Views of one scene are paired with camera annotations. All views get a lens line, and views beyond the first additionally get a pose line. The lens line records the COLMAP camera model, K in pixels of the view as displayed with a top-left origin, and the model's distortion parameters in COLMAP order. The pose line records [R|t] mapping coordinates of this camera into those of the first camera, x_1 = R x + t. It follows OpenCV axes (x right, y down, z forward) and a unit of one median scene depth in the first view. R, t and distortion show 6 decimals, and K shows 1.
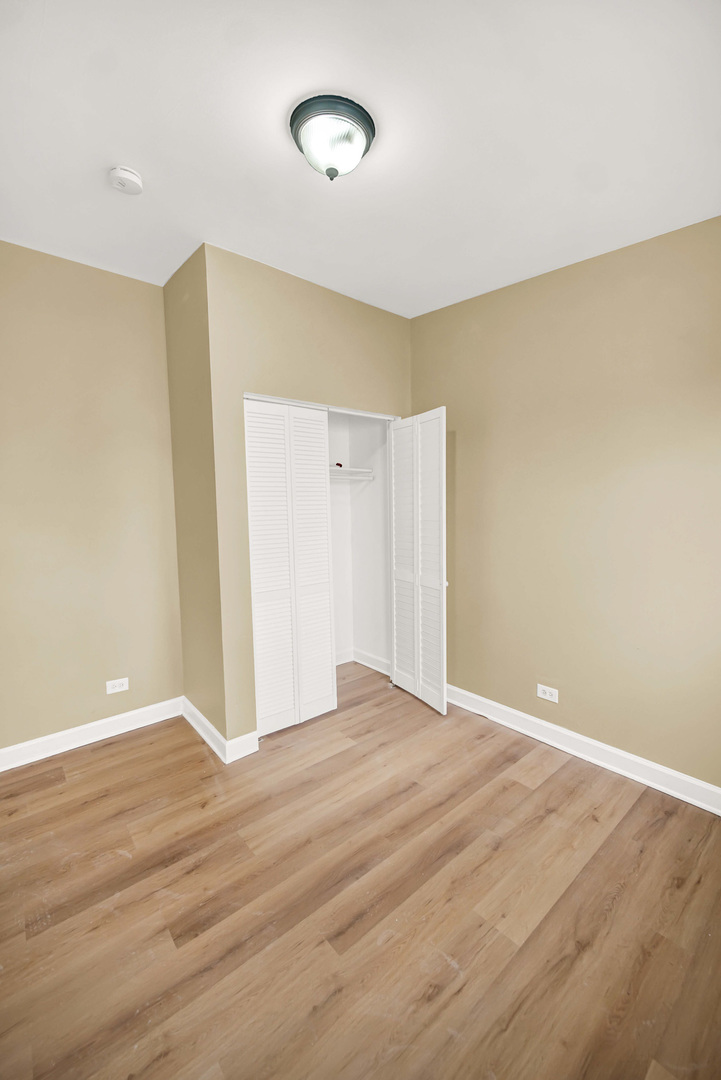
lens RADIAL K [[434.0, 0, 358.5], [0, 434.0, 546.4], [0, 0, 1]] dist [0.001443, 0.000444]
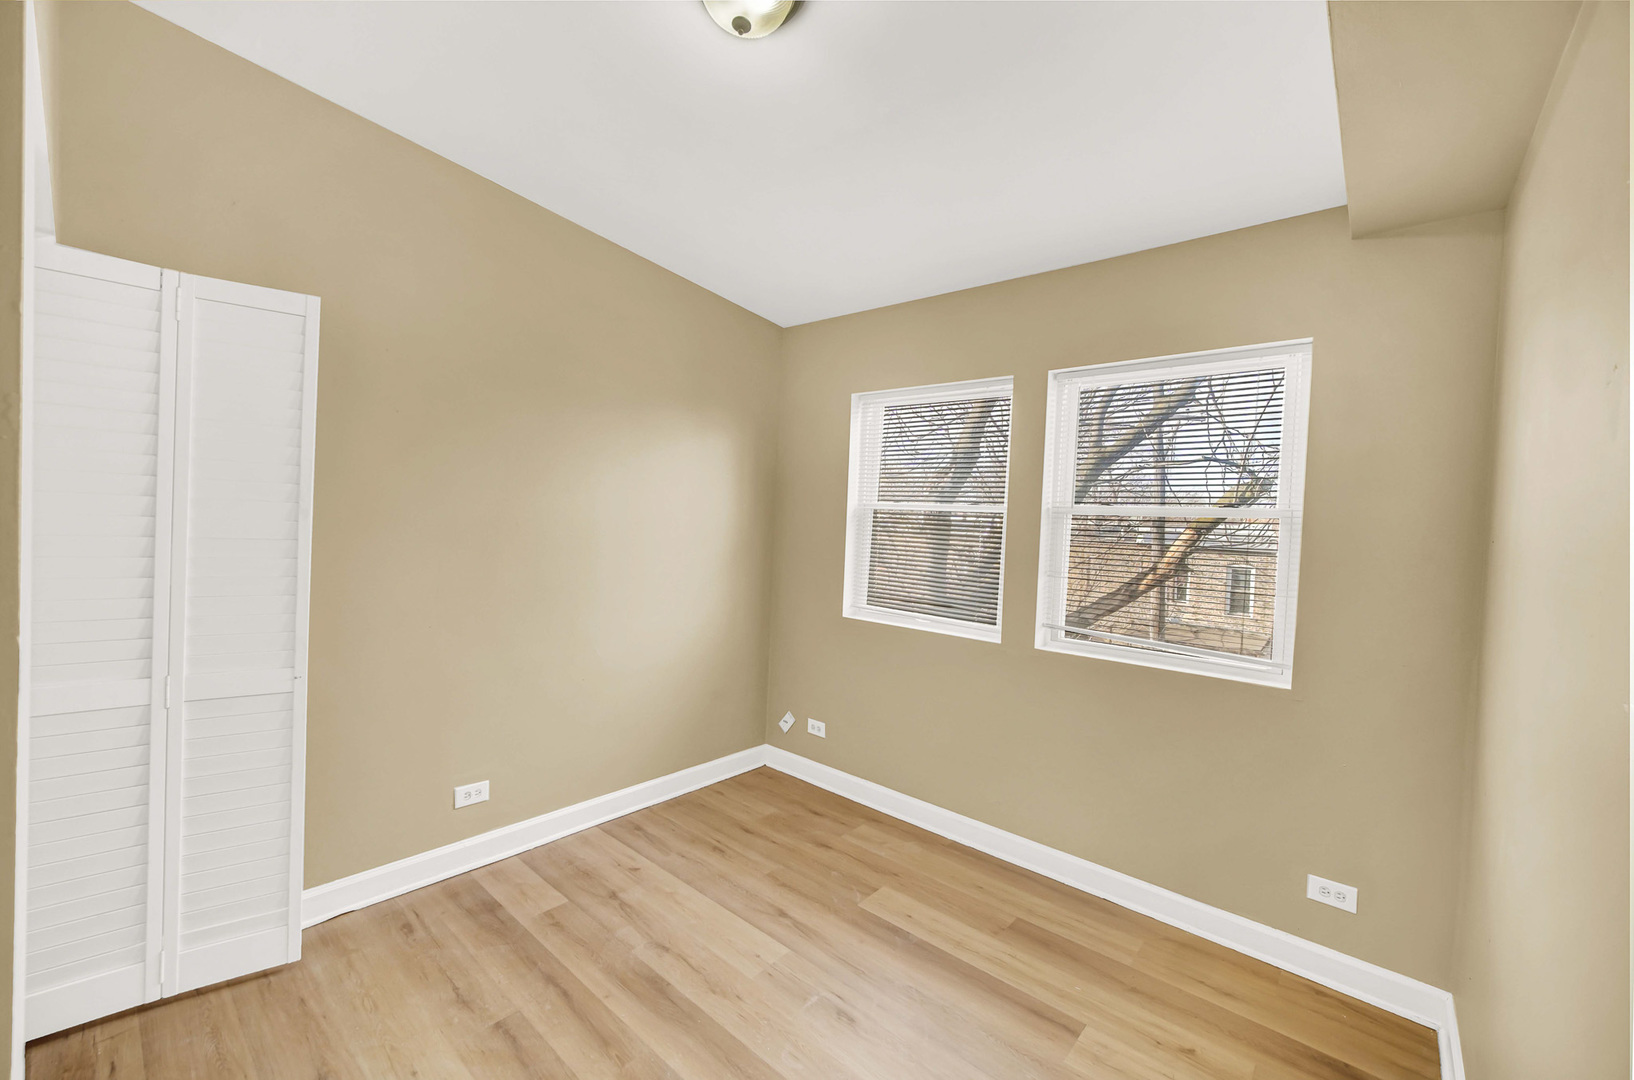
lens RADIAL K [[648.5, 0, 813.2], [0, 648.5, 534.9], [0, 0, 1]] dist [-0.000262, 0.000011]
pose [[-0.151430, -0.007934, 0.988436, -0.796015], [0.054050, 0.998405, 0.016294, -0.057697], [-0.986989, 0.055892, -0.150760, 0.778428]]
